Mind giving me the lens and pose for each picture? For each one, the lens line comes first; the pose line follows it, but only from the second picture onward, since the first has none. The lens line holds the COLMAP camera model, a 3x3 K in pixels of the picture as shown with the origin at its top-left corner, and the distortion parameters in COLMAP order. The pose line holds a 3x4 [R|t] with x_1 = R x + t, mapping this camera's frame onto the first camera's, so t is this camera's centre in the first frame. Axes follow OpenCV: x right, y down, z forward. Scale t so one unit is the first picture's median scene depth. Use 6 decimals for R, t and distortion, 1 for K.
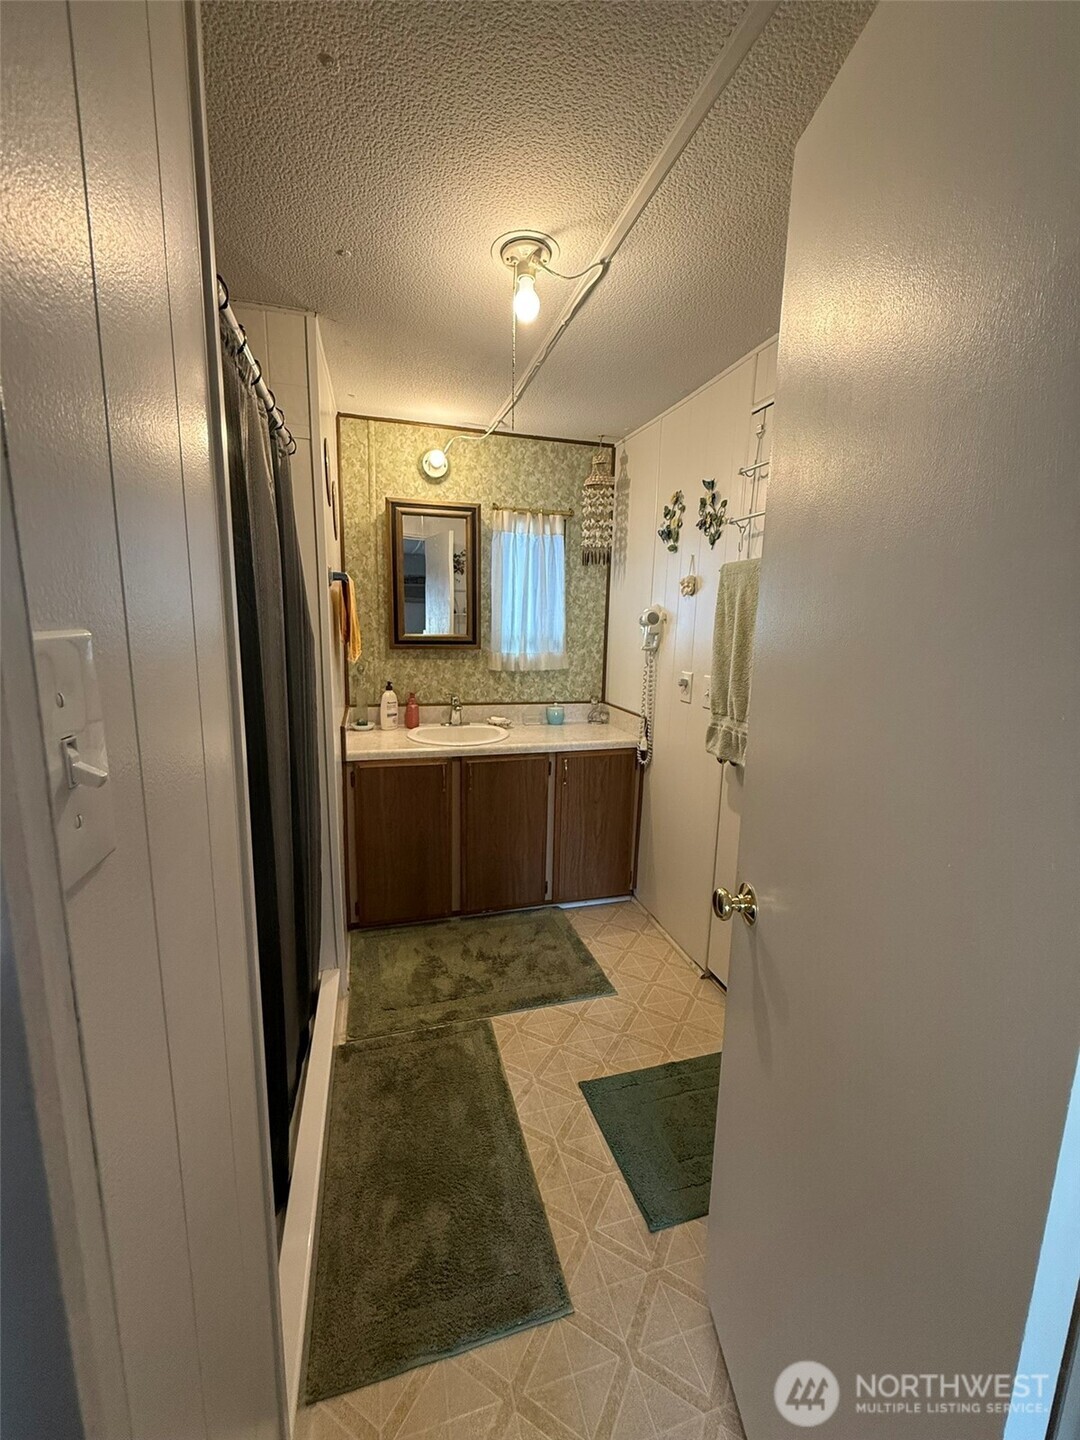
lens RADIAL K [[569.8, 0, 540.9], [0, 569.8, 717.8], [0, 0, 1]] dist [-0.002099, -0.000441]
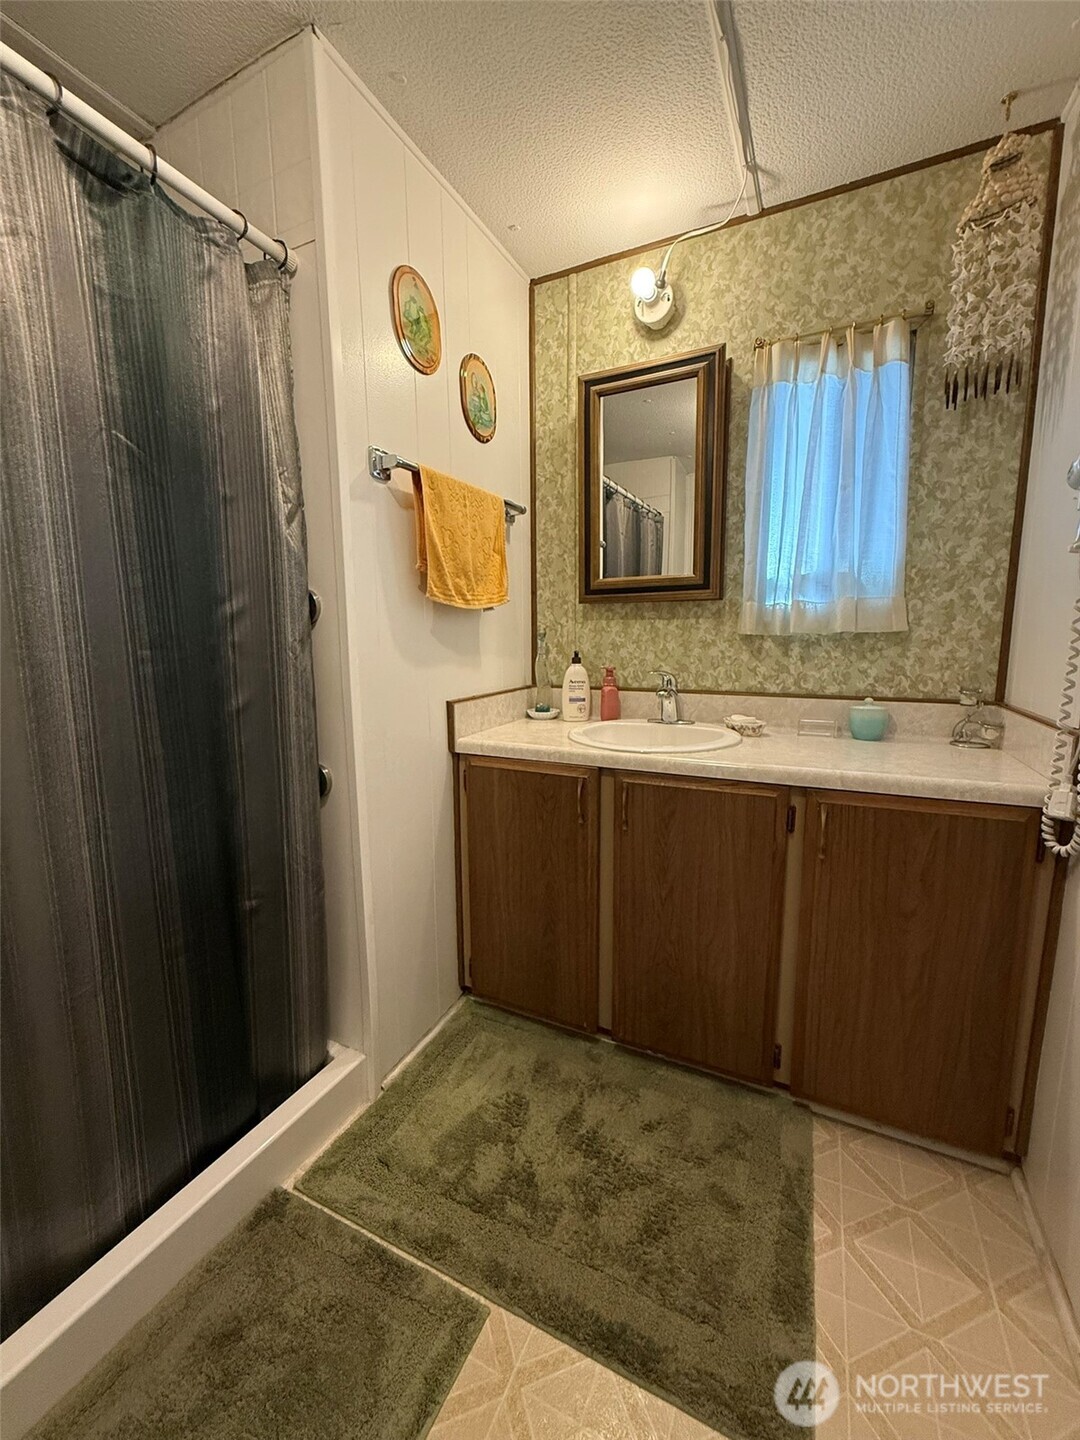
lens RADIAL K [[569.8, 0, 540.9], [0, 569.8, 717.8], [0, 0, 1]] dist [-0.002099, -0.000441]
pose [[0.742858, 0.066371, -0.666151, 0.161830], [-0.090740, 0.995873, -0.001966, 0.021537], [0.663271, 0.061907, 0.745814, 0.457631]]
